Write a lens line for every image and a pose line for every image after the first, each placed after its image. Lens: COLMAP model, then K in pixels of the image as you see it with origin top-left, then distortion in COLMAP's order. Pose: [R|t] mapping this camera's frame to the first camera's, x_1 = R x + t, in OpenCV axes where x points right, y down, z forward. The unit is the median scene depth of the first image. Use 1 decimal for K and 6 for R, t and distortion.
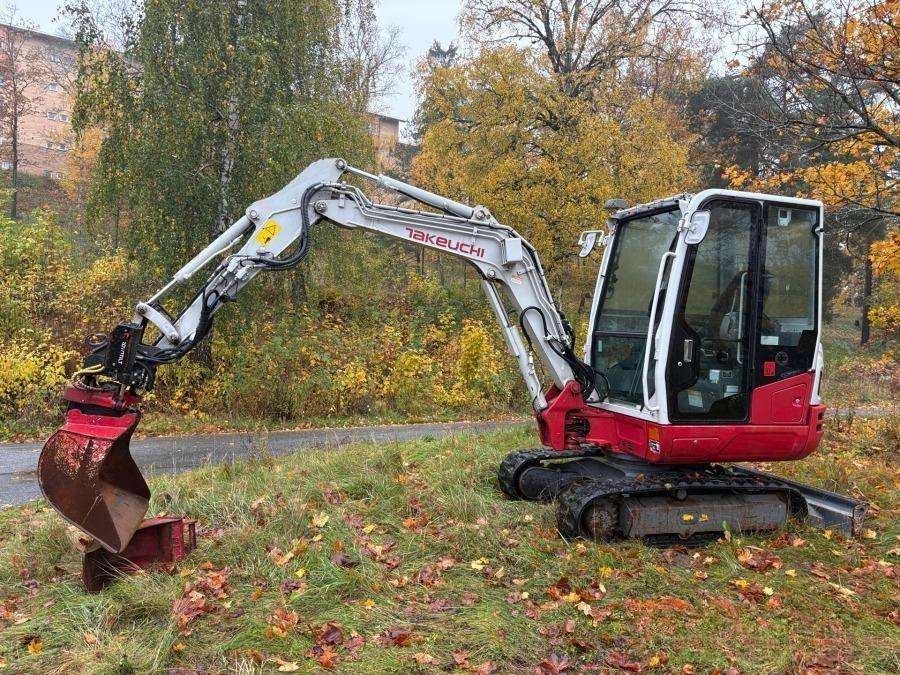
lens RADIAL K [[683.2, 0, 453.7], [0, 683.2, 351.0], [0, 0, 1]] dist [0.105532, -0.183836]
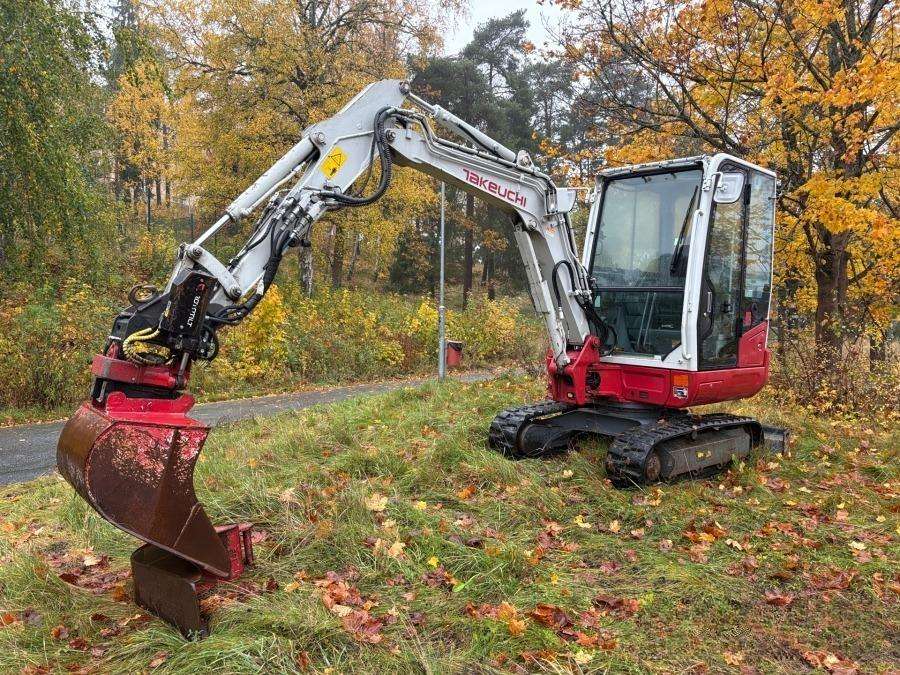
lens RADIAL K [[683.2, 0, 453.7], [0, 683.2, 351.0], [0, 0, 1]] dist [0.105532, -0.183836]
pose [[0.900360, -0.041438, 0.433168, -0.470033], [0.023006, 0.998596, 0.047709, 0.014408], [-0.434537, -0.032990, 0.900050, 0.186252]]
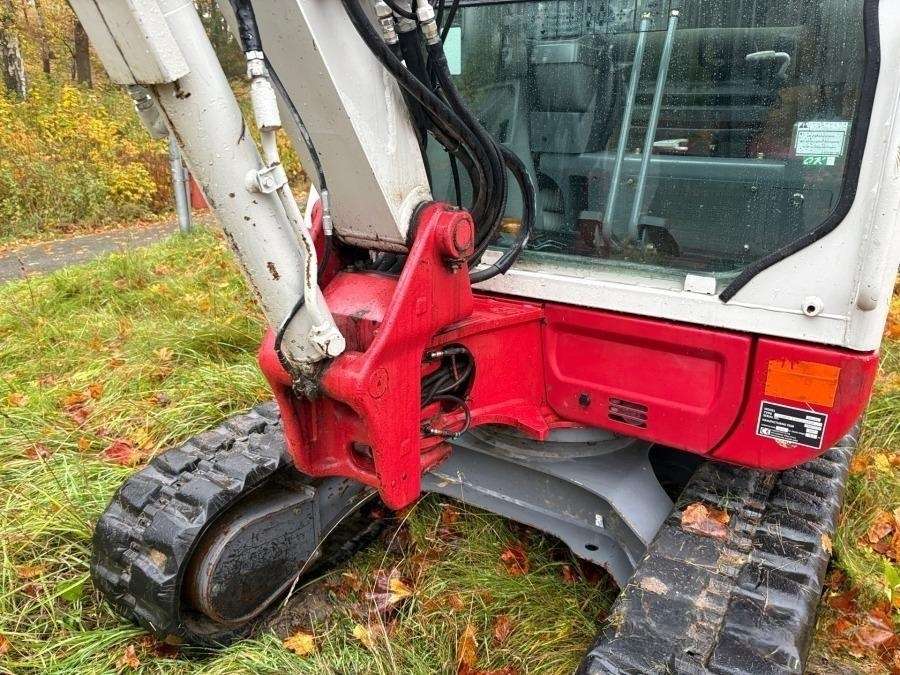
lens RADIAL K [[683.2, 0, 453.7], [0, 683.2, 351.0], [0, 0, 1]] dist [0.105532, -0.183836]
pose [[0.764913, -0.235273, 0.599629, 0.034392], [0.041494, 0.946972, 0.318626, 0.018759], [-0.642796, -0.218840, 0.734113, 0.863117]]
